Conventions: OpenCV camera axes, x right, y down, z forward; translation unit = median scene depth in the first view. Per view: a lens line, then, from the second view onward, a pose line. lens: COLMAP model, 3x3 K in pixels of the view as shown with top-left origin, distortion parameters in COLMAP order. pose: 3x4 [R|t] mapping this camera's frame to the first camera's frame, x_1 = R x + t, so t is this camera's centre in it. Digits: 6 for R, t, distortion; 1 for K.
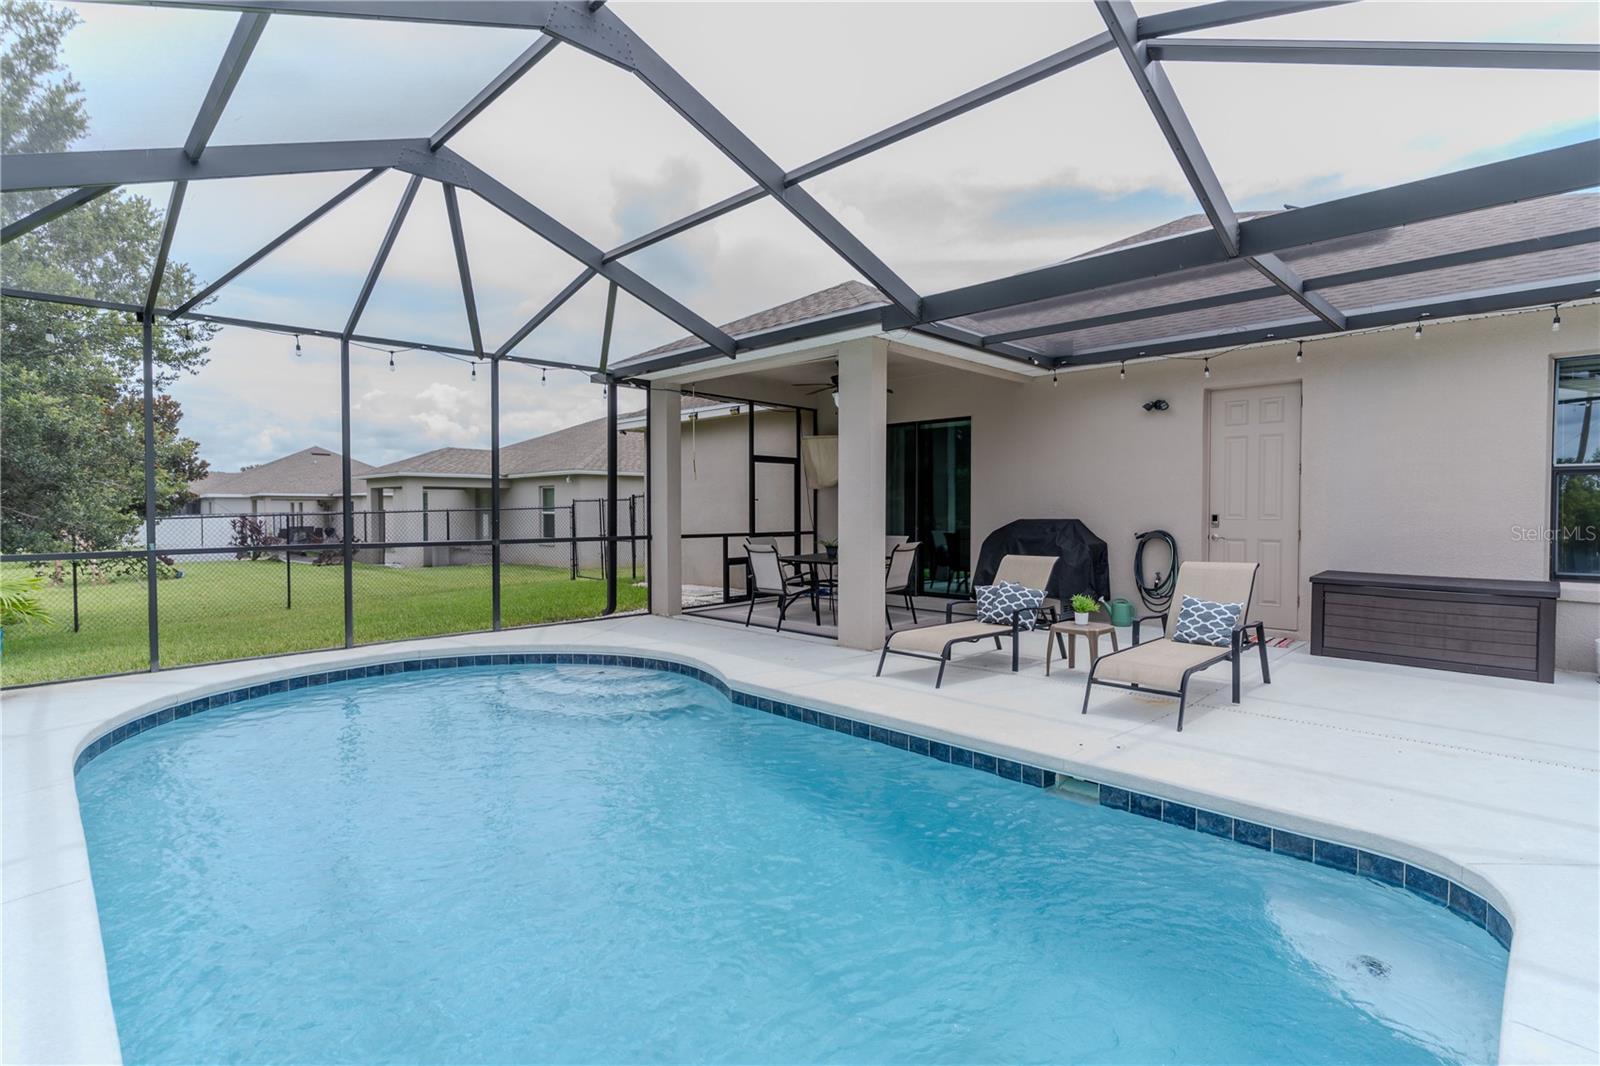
lens RADIAL K [[763.5, 0, 800.9], [0, 763.5, 520.2], [0, 0, 1]] dist [0.001508, -0.000473]
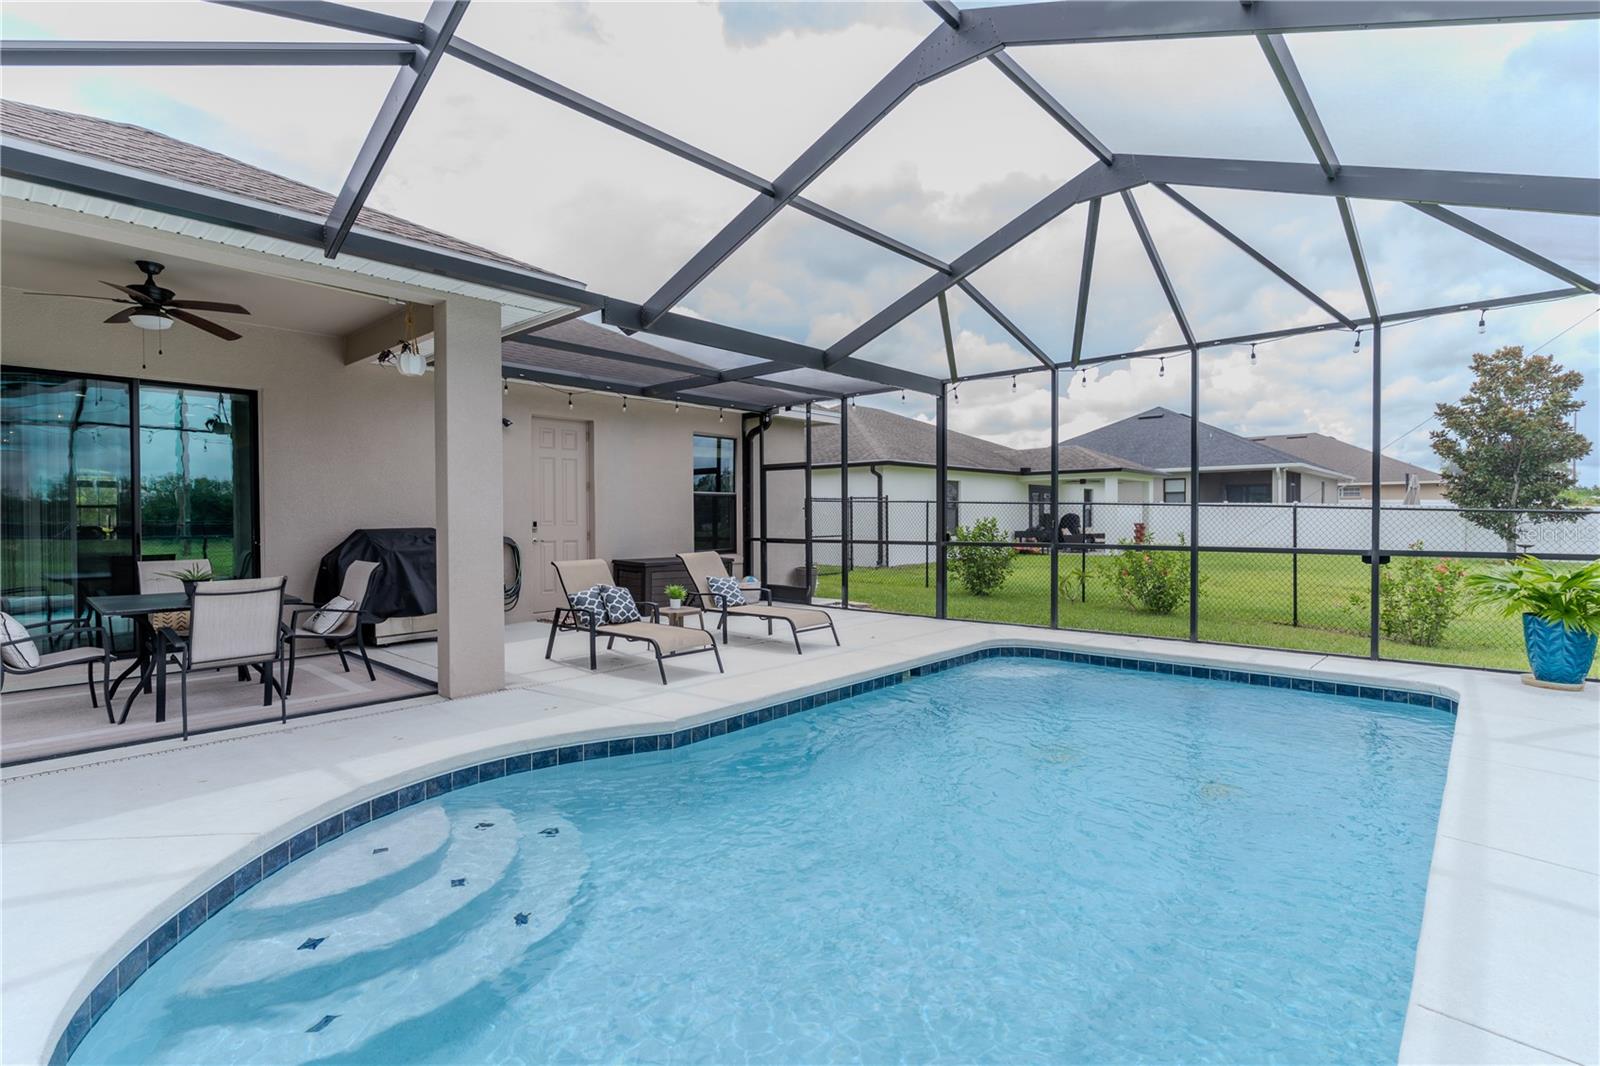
lens RADIAL K [[763.5, 0, 801.6], [0, 763.5, 531.8], [0, 0, 1]] dist [0.001508, -0.000473]
pose [[-0.036510, -0.018060, 0.999170, -0.894079], [0.015200, 0.999711, 0.018625, -0.009435], [-0.999218, 0.015867, -0.036225, 0.861223]]
